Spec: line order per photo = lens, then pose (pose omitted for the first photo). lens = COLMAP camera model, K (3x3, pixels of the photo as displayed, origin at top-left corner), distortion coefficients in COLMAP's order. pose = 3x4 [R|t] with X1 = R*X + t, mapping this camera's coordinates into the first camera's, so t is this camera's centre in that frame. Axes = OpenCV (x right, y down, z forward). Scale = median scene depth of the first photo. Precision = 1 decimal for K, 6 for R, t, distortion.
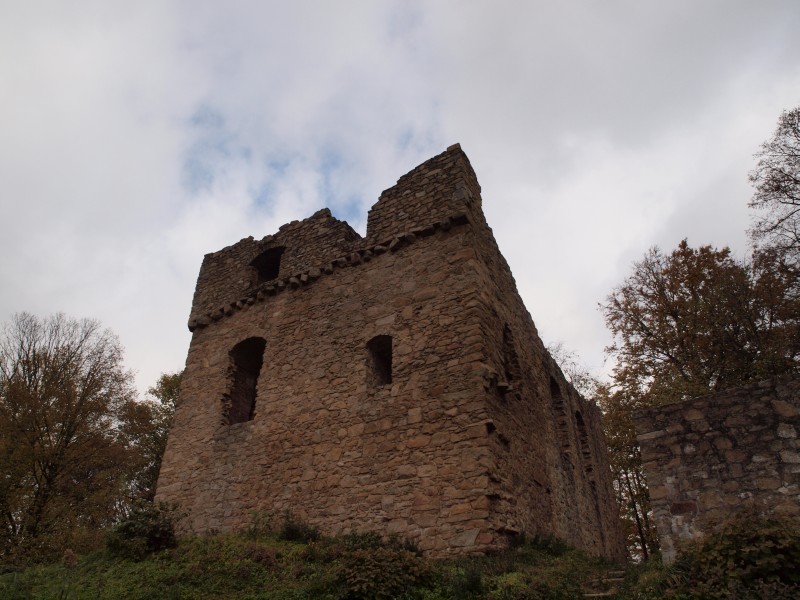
lens RADIAL K [[566.2, 0, 395.3], [0, 566.2, 298.8], [0, 0, 1]] dist [-0.123902, 0.101589]
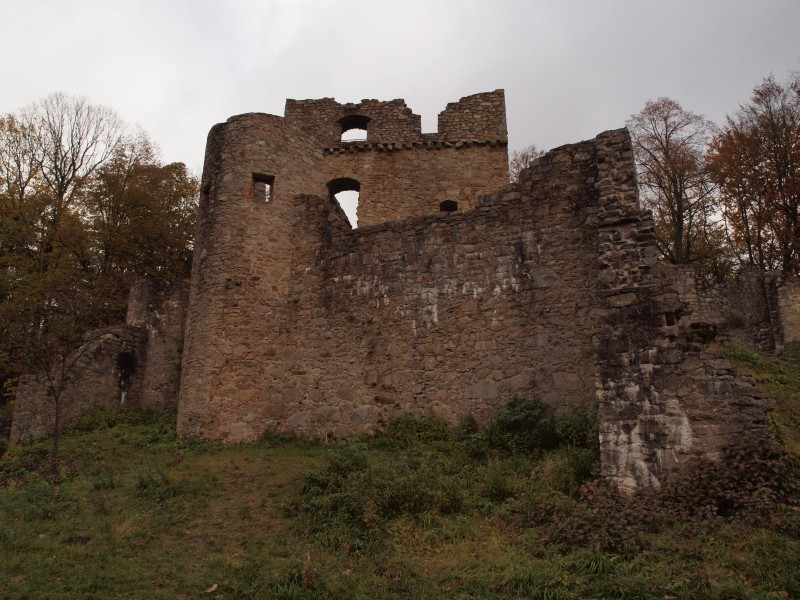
lens RADIAL K [[566.2, 0, 400.8], [0, 566.2, 299.5], [0, 0, 1]] dist [-0.123902, 0.101589]
pose [[0.902687, 0.112508, 0.415329, -0.763504], [-0.242591, 0.930260, 0.275257, -0.083527], [-0.355395, -0.349226, 0.867027, -0.504876]]
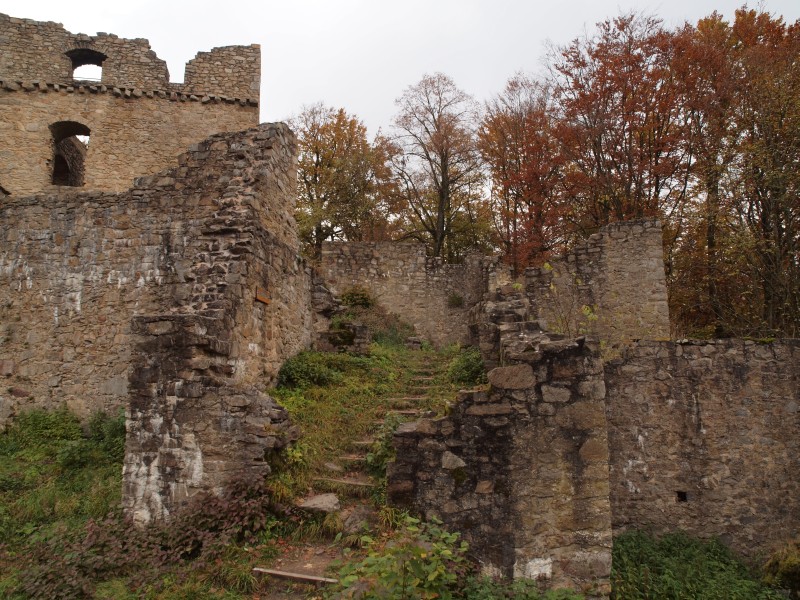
lens RADIAL K [[566.2, 0, 402.6], [0, 566.2, 298.4], [0, 0, 1]] dist [-0.123902, 0.101589]
pose [[0.726189, 0.098342, 0.680425, -0.570546], [-0.372257, 0.888322, 0.268905, -0.214270], [-0.577992, -0.448569, 0.681698, -0.576875]]
